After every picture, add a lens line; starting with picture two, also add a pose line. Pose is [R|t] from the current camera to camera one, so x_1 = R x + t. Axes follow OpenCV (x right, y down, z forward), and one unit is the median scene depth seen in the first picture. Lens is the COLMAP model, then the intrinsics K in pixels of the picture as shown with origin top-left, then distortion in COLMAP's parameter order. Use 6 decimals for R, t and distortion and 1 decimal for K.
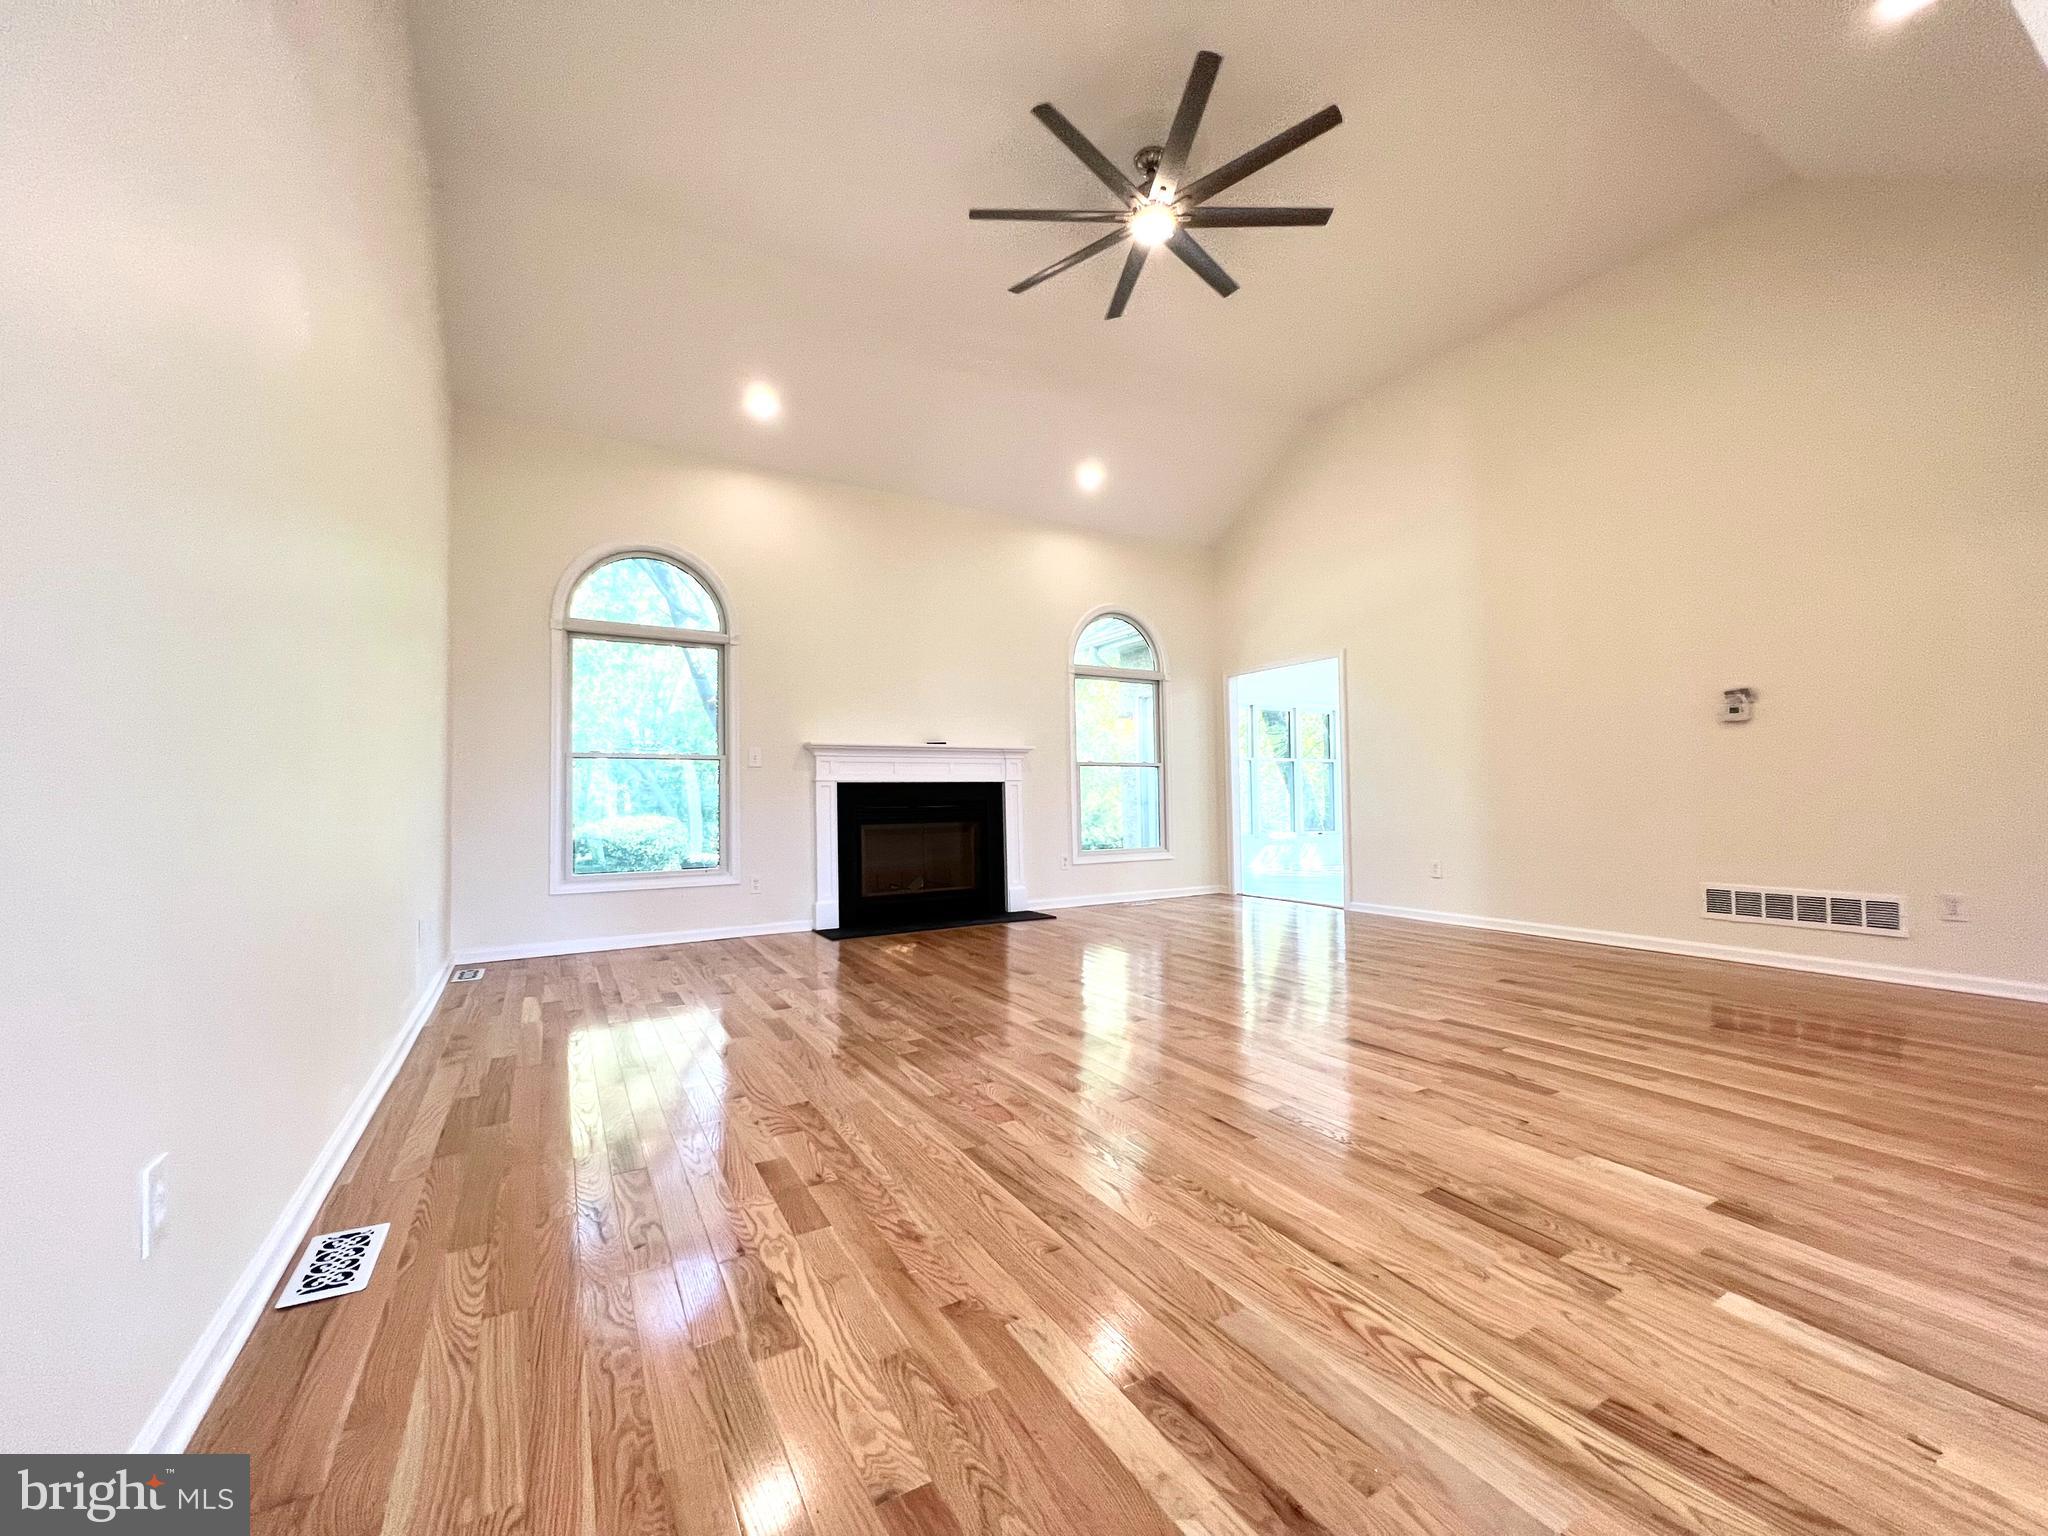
lens RADIAL K [[817.1, 0, 1020.9], [0, 817.1, 772.2], [0, 0, 1]] dist [-0.003261, 0.001068]
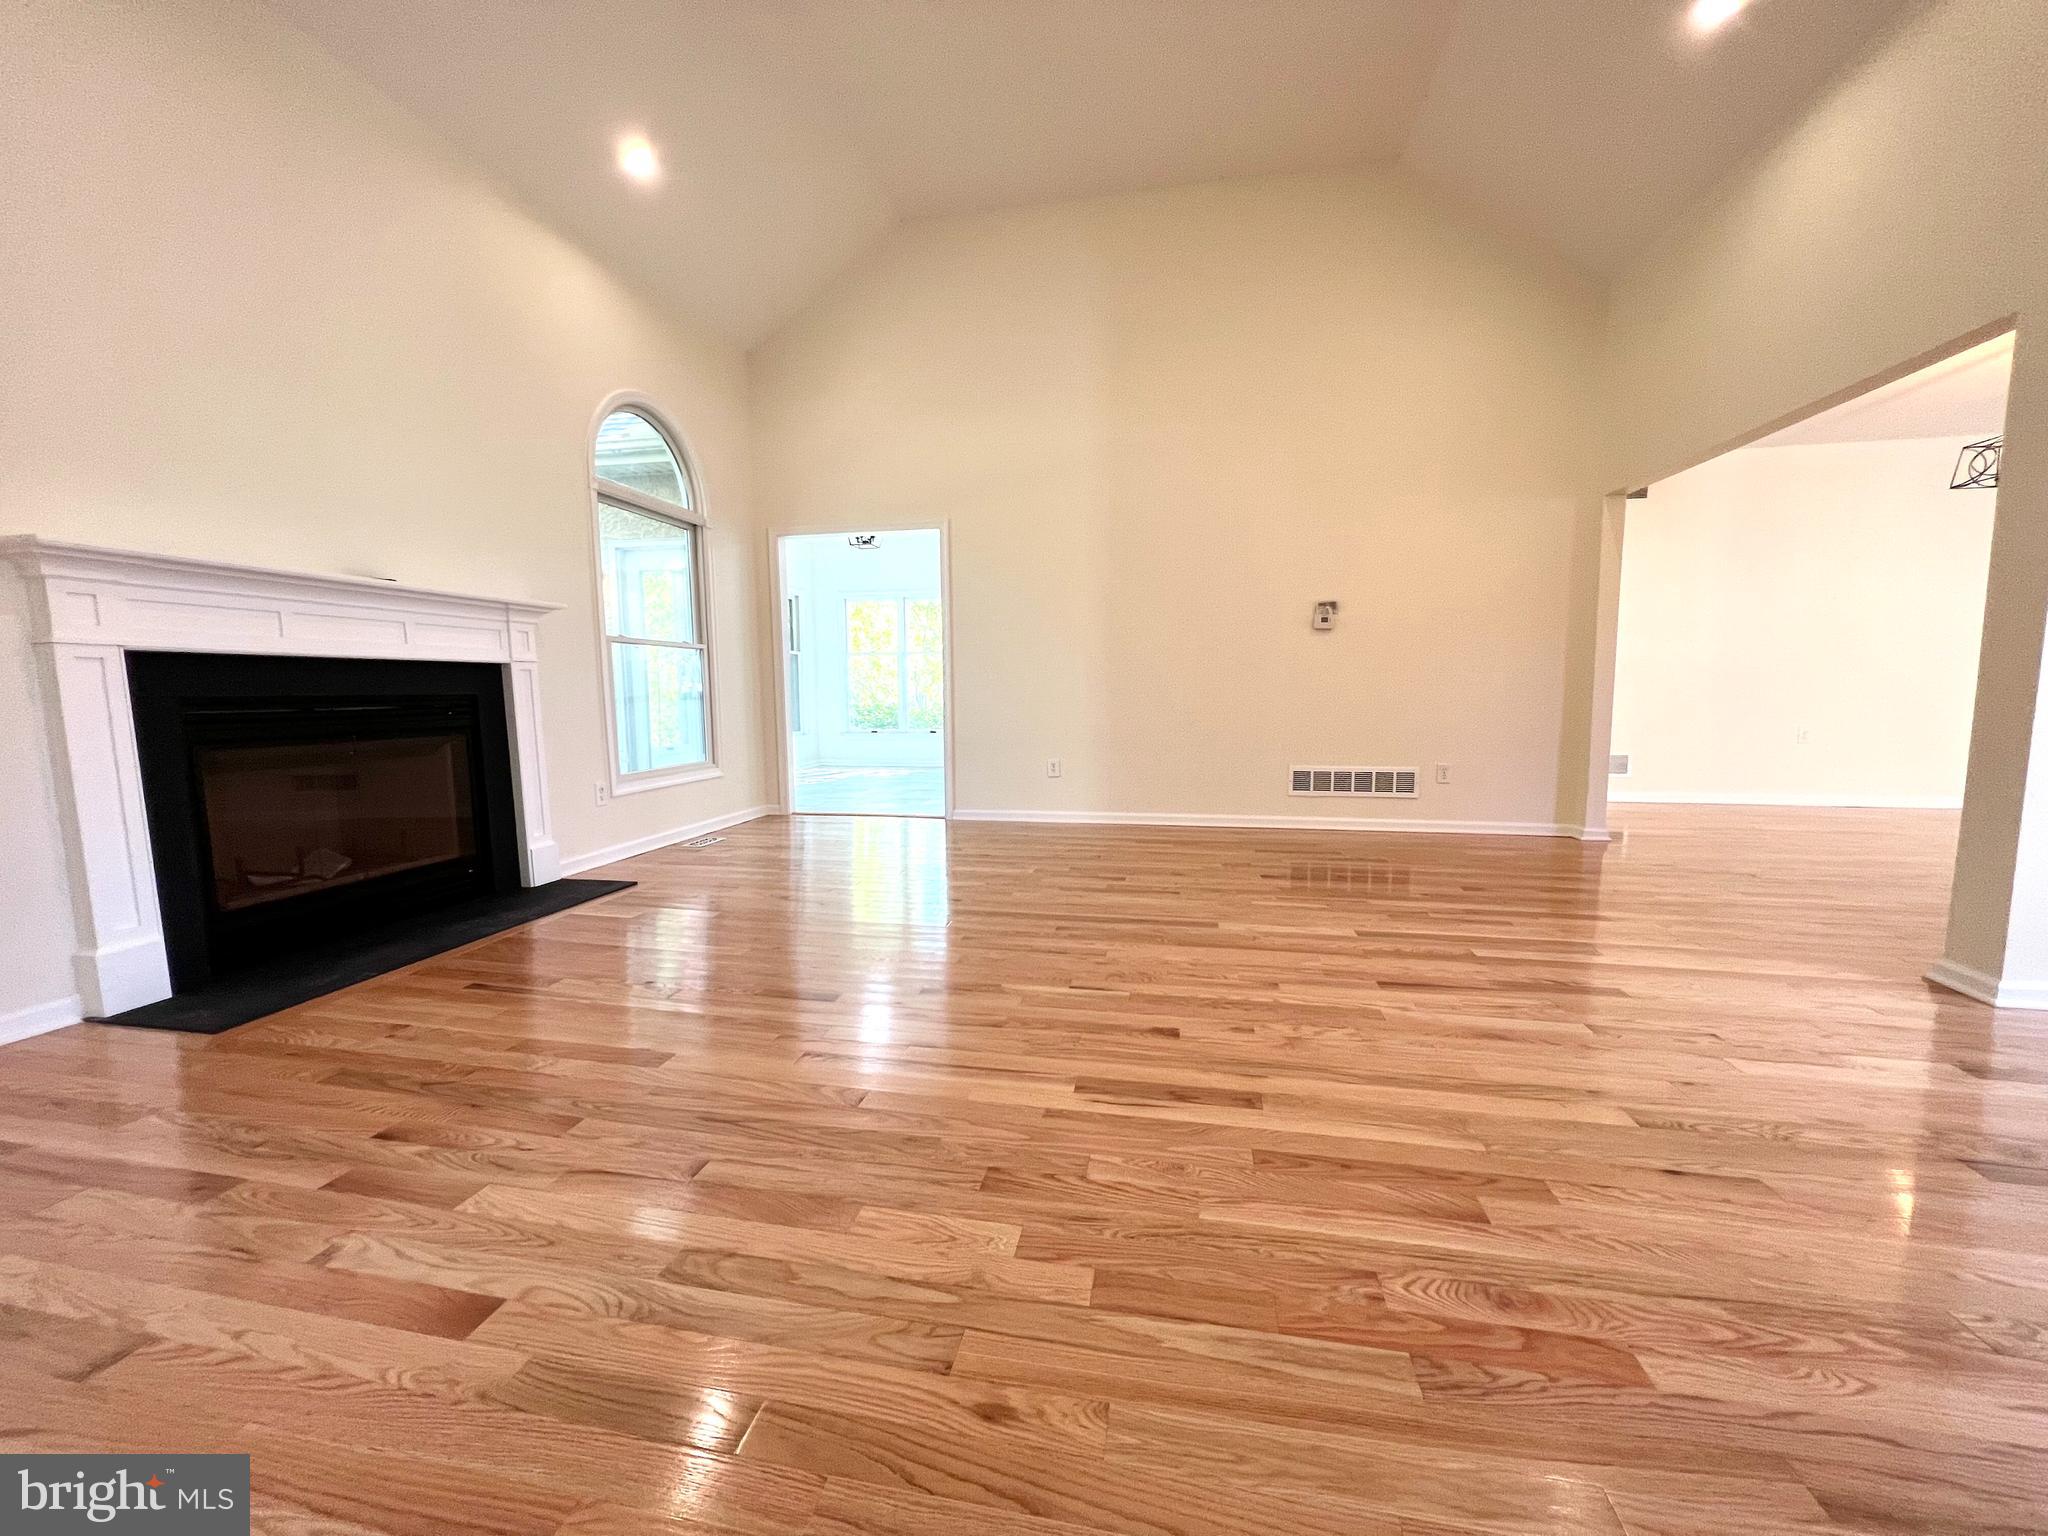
lens RADIAL K [[817.1, 0, 1025.7], [0, 817.1, 771.8], [0, 0, 1]] dist [-0.003261, 0.001068]
pose [[0.662750, -0.067678, 0.745776, -0.237173], [-0.025525, 0.993287, 0.112822, 0.015616], [-0.748406, -0.093809, 0.656573, 0.400618]]
